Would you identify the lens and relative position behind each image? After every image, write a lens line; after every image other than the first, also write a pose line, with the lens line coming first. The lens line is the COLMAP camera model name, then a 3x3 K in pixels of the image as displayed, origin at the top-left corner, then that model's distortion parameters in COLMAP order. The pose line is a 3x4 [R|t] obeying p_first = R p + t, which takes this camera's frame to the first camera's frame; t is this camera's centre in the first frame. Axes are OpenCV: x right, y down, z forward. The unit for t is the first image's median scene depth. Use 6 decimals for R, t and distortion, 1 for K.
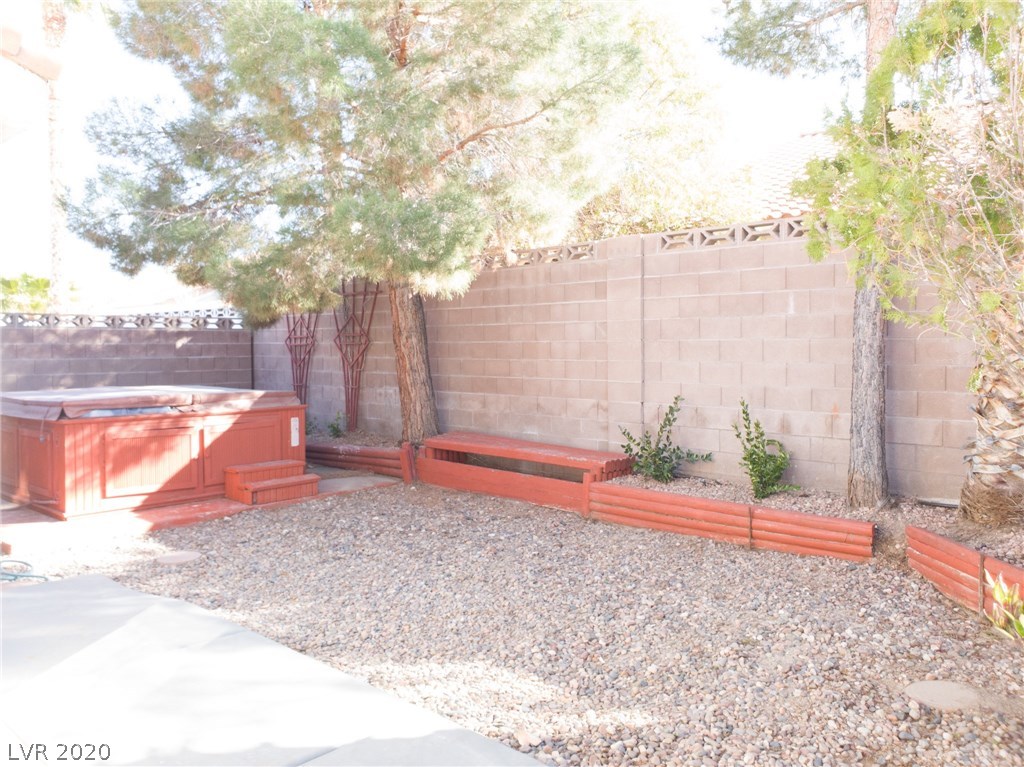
lens RADIAL K [[803.5, 0, 512.6], [0, 803.5, 382.5], [0, 0, 1]] dist [0.015437, 0.002031]
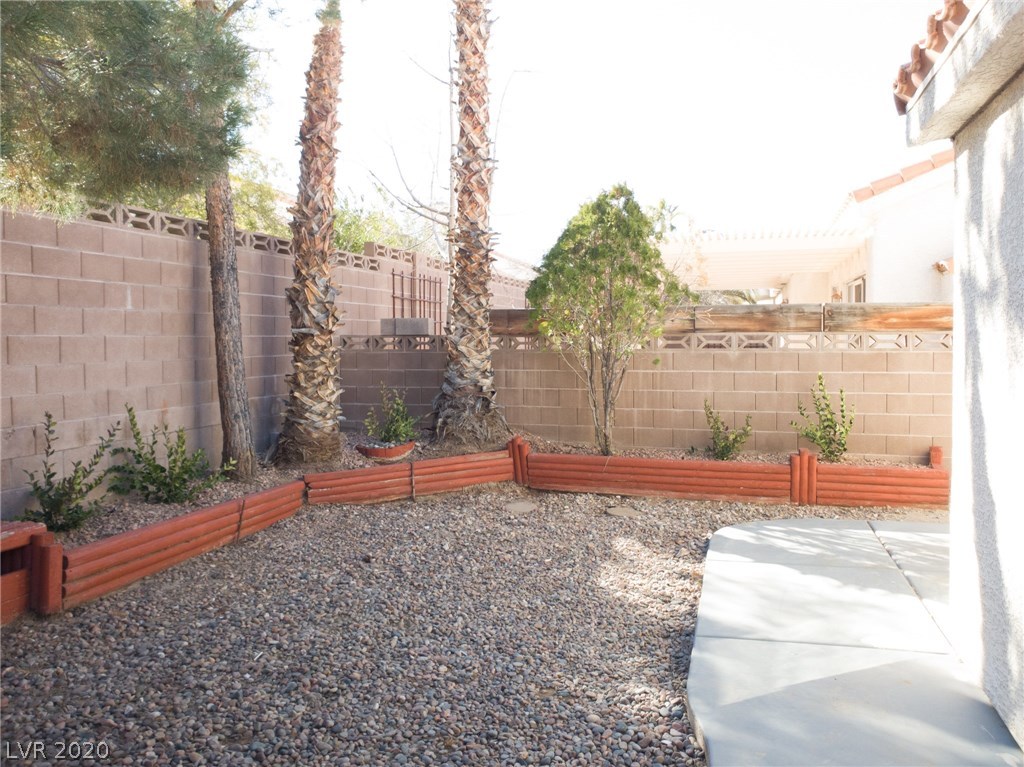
lens RADIAL K [[803.5, 0, 512.5], [0, 803.5, 382.0], [0, 0, 1]] dist [0.015437, 0.002031]
pose [[-0.450113, -0.038900, 0.892124, -0.685547], [0.053652, 0.996068, 0.070502, -0.042530], [-0.891359, 0.079598, -0.446256, 1.022605]]
